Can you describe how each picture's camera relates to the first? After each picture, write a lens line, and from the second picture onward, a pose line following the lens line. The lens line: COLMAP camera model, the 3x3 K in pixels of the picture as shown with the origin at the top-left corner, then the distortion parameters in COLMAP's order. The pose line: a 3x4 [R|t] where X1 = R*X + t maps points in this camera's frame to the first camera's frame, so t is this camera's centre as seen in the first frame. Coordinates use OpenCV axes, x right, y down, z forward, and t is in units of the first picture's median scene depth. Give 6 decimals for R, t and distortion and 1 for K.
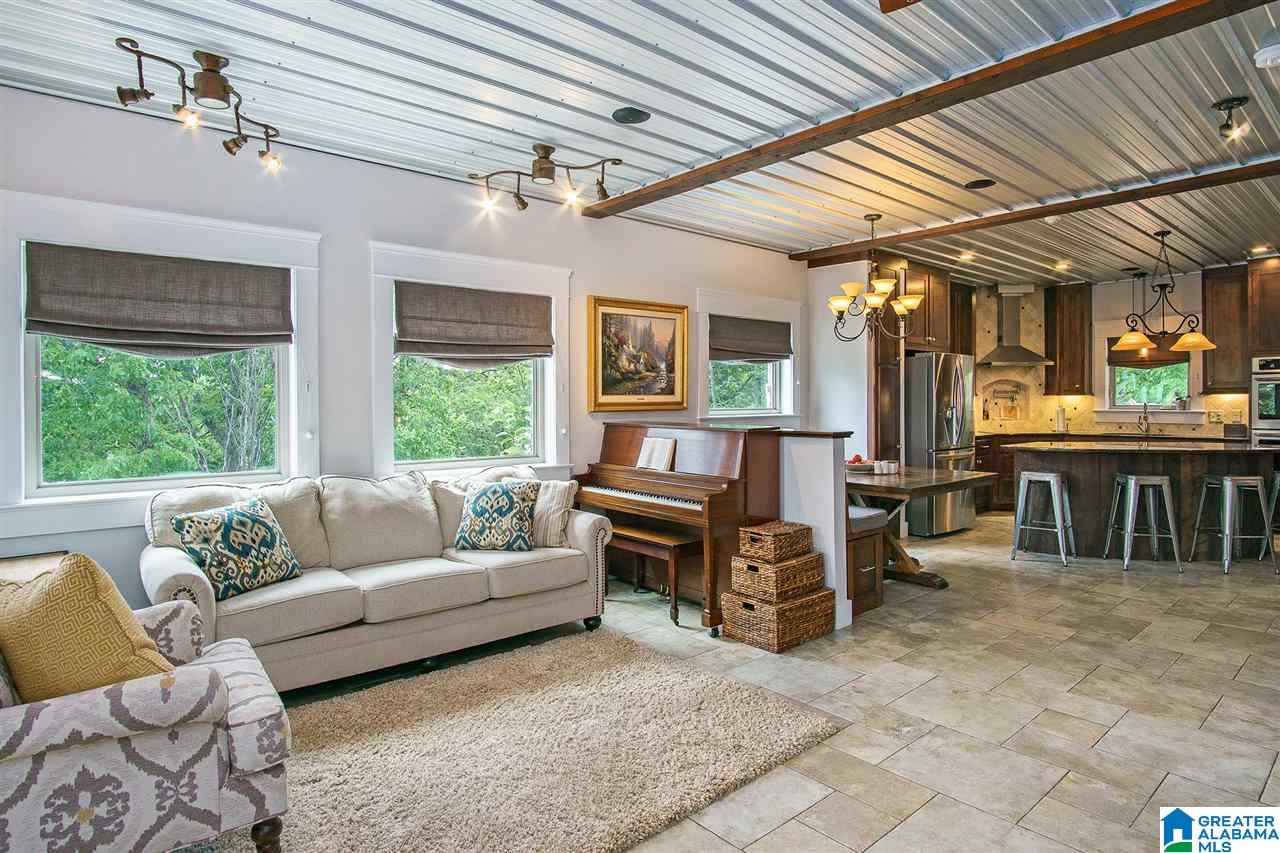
lens RADIAL K [[708.9, 0, 677.2], [0, 708.9, 415.8], [0, 0, 1]] dist [-0.031003, 0.004315]
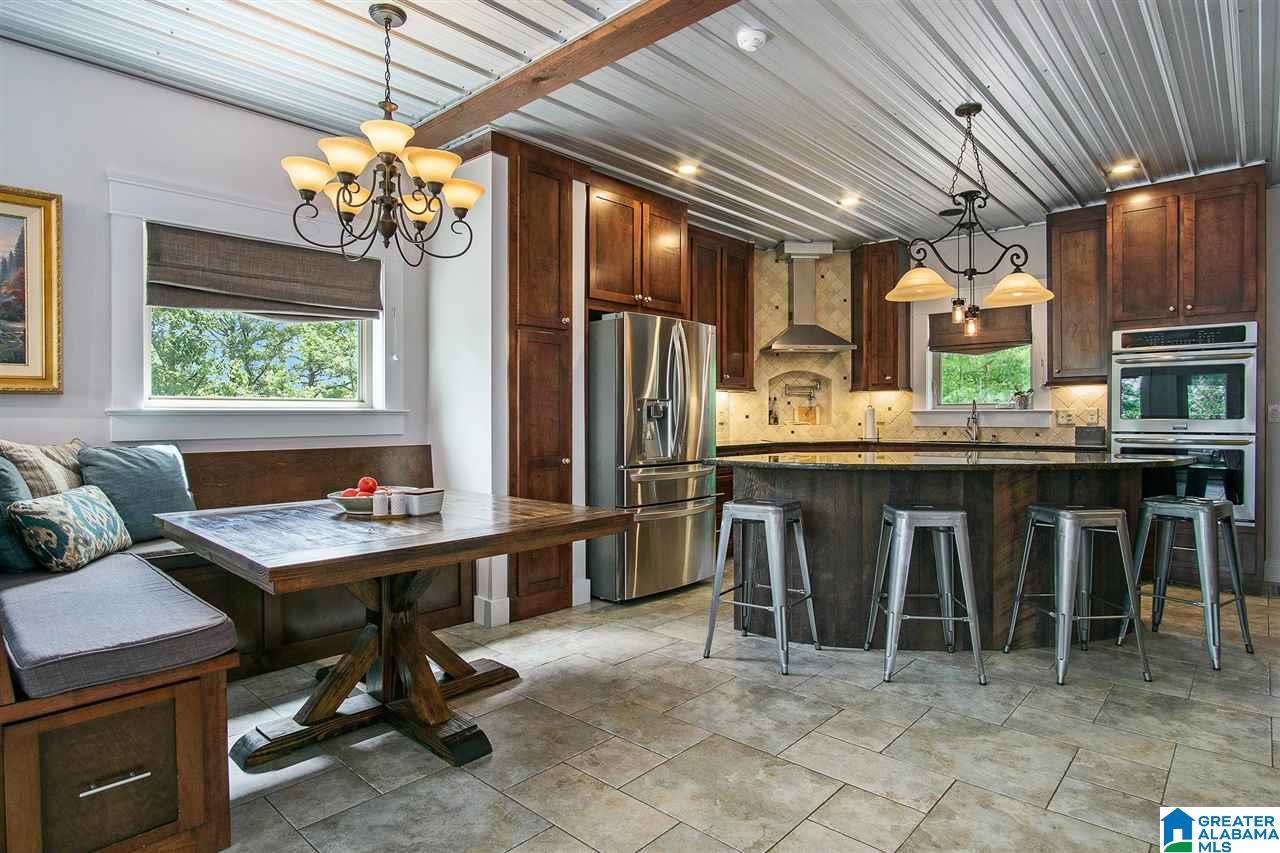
lens RADIAL K [[704.4, 0, 621.7], [0, 704.4, 434.3], [0, 0, 1]] dist [-0.025956, 0.006731]
pose [[0.997622, -0.003472, 0.068839, 0.545121], [0.003031, 0.999974, 0.006506, 0.027061], [-0.068860, -0.006282, 0.997607, 0.638470]]
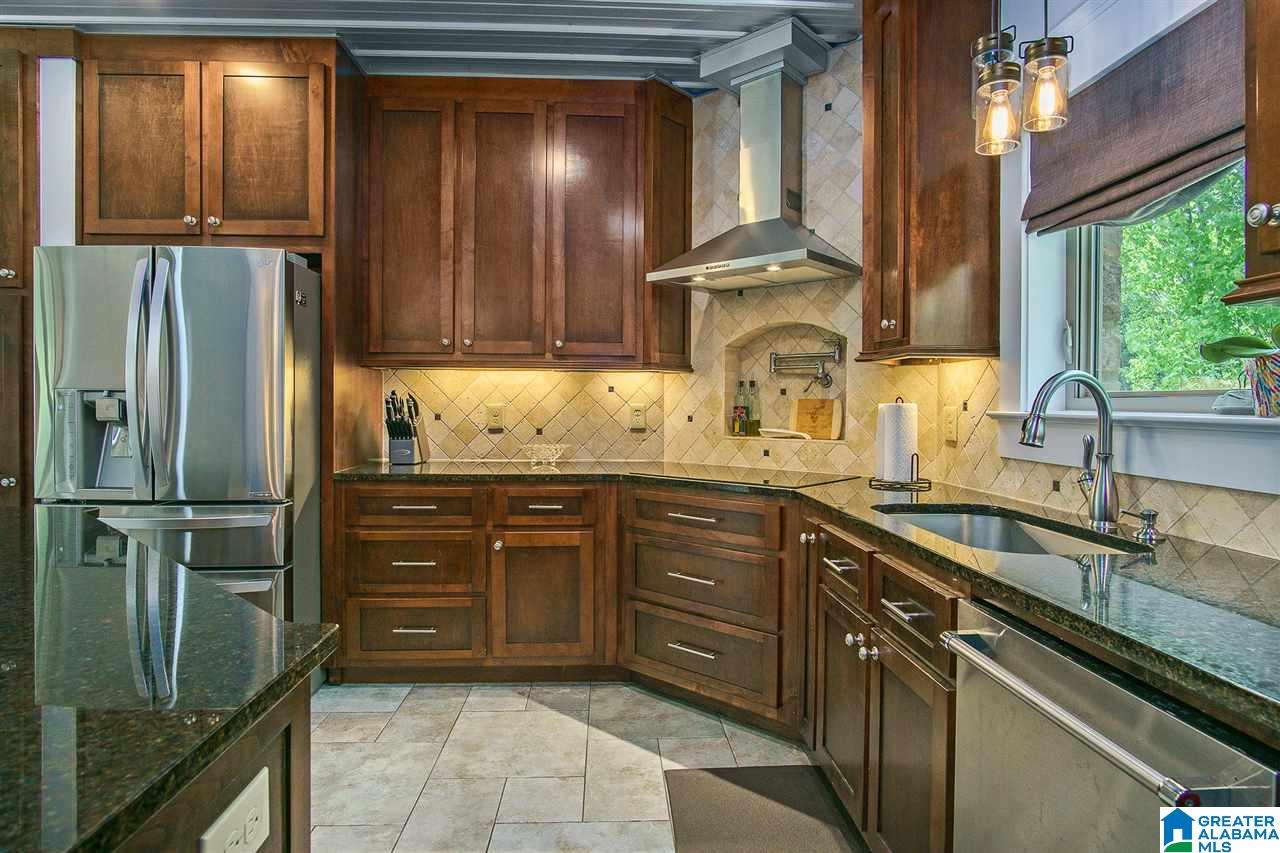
lens RADIAL K [[708.9, 0, 668.3], [0, 708.9, 425.5], [0, 0, 1]] dist [-0.031003, 0.004315]
pose [[0.764505, 0.026832, -0.644059, 1.461928], [-0.019773, 0.999639, 0.018175, -0.008394], [0.644315, -0.001160, 0.764760, 1.560938]]
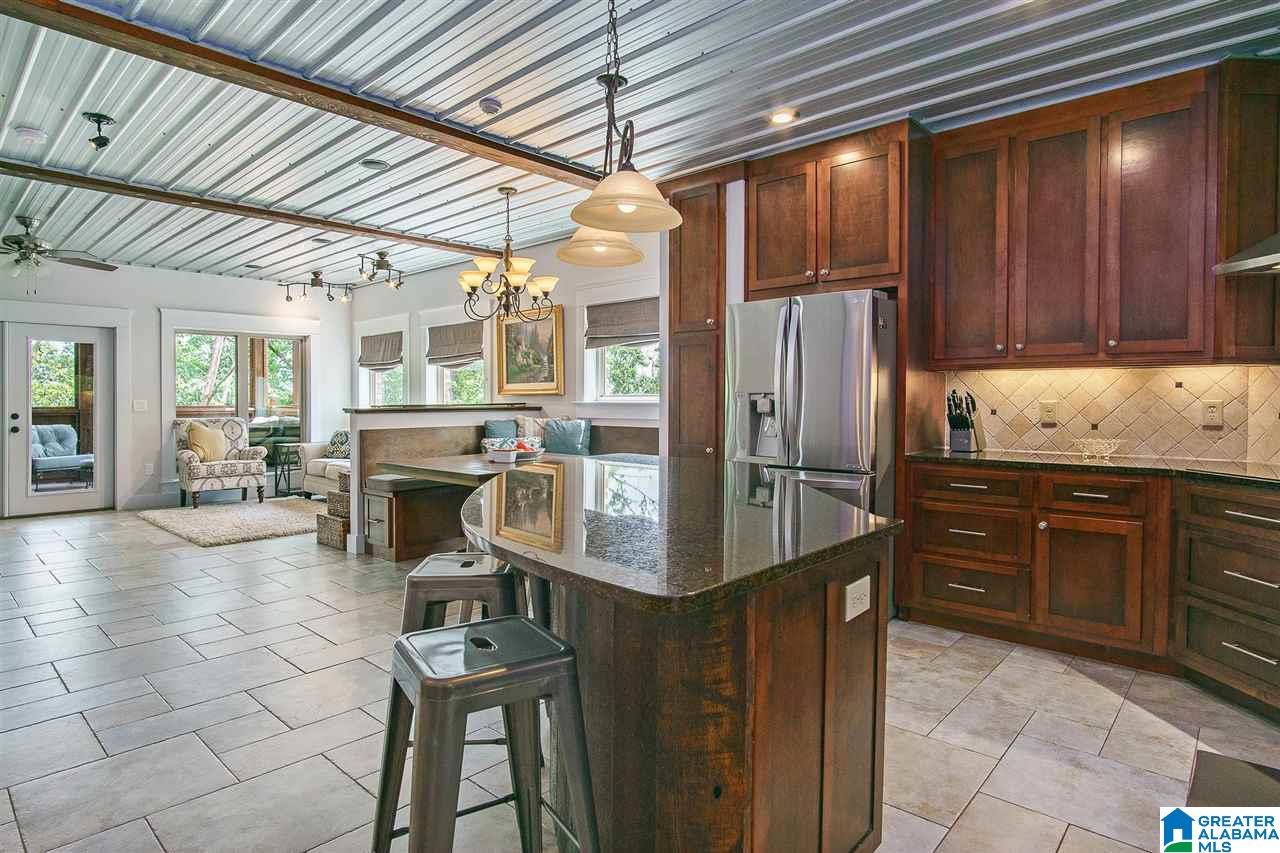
lens RADIAL K [[704.4, 0, 655.1], [0, 704.4, 410.0], [0, 0, 1]] dist [-0.025956, 0.006731]
pose [[0.081199, 0.020649, -0.996484, 1.636478], [-0.016492, 0.999676, 0.019372, -0.011796], [0.996561, 0.014861, 0.081514, 1.484201]]
